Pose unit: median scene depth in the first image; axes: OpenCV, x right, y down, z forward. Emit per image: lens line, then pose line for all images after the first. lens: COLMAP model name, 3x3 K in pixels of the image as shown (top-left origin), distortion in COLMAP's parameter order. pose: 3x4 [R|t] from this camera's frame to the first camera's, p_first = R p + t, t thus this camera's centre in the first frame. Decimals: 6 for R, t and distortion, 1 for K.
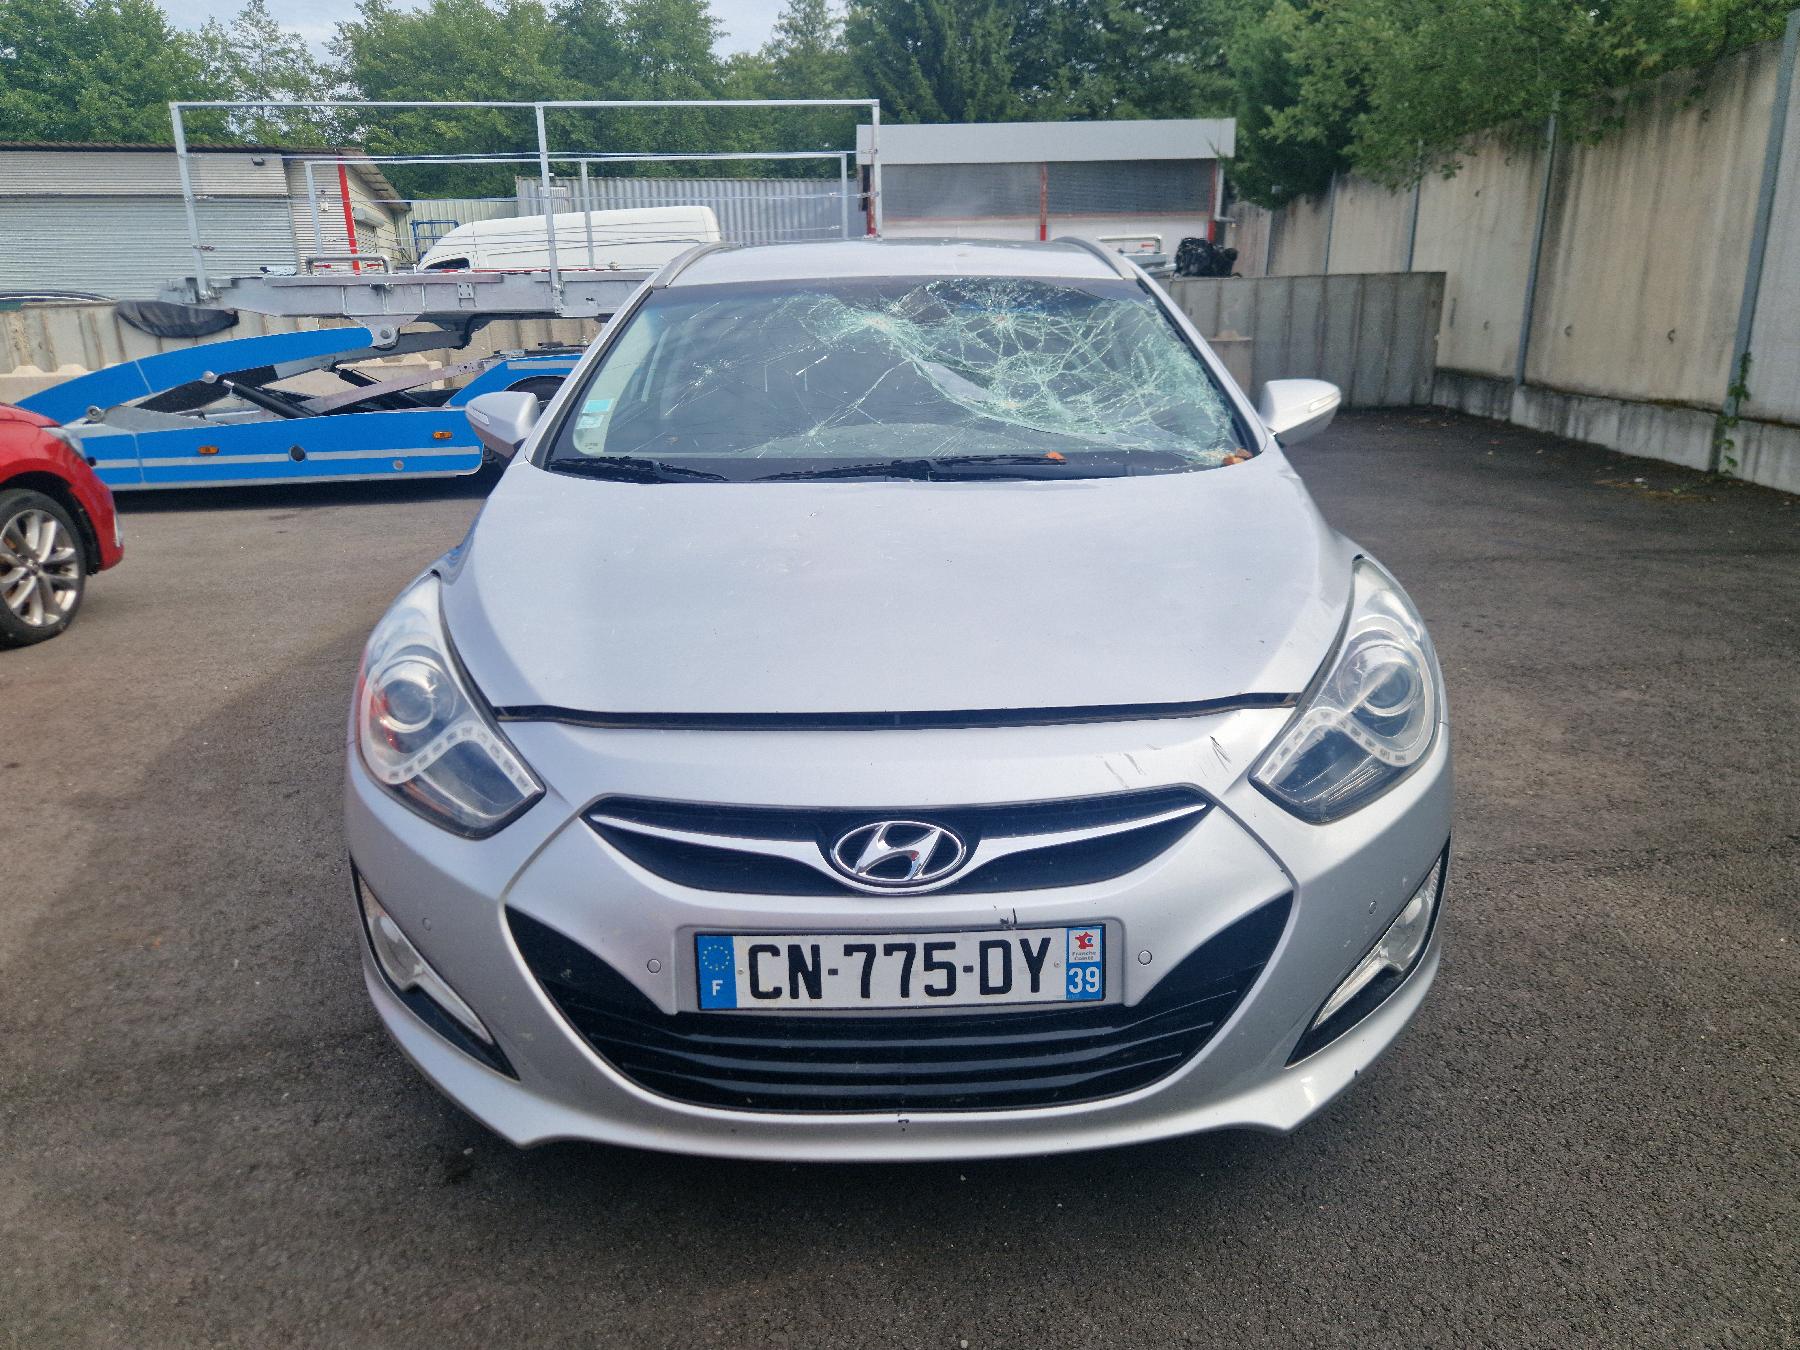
lens RADIAL K [[1236.6, 0, 900.0], [0, 1236.6, 675.0], [0, 0, 1]] dist [0.044448, -0.041295]
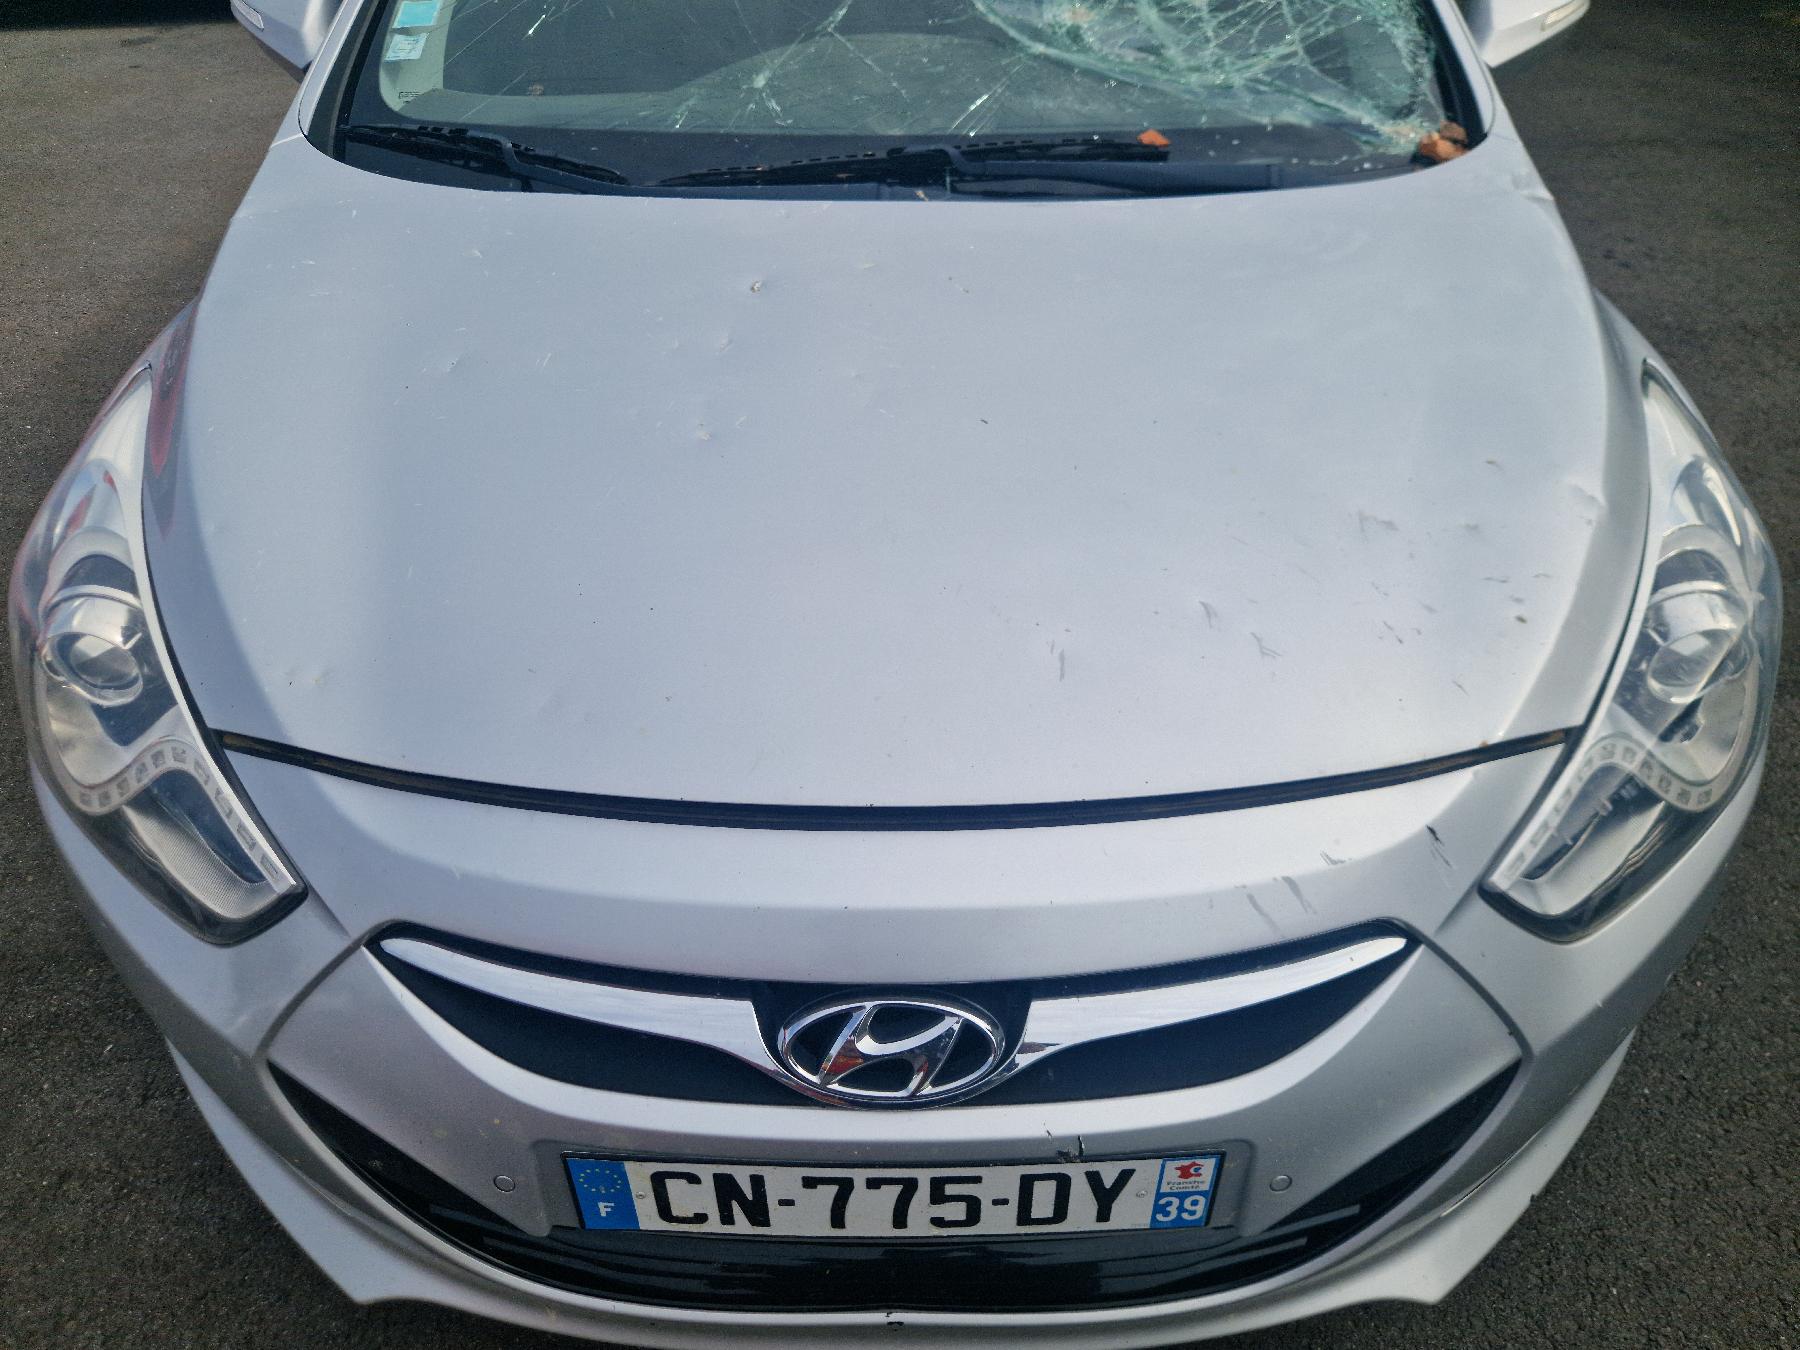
lens RADIAL K [[1223.0, 0, 900.0], [0, 1223.0, 675.0], [0, 0, 1]] dist [0.011992, -0.007406]
pose [[0.999937, 0.010029, 0.005130, -0.001856], [-0.011221, 0.927056, 0.374754, -0.232186], [-0.000998, -0.374788, 0.927110, 0.494819]]
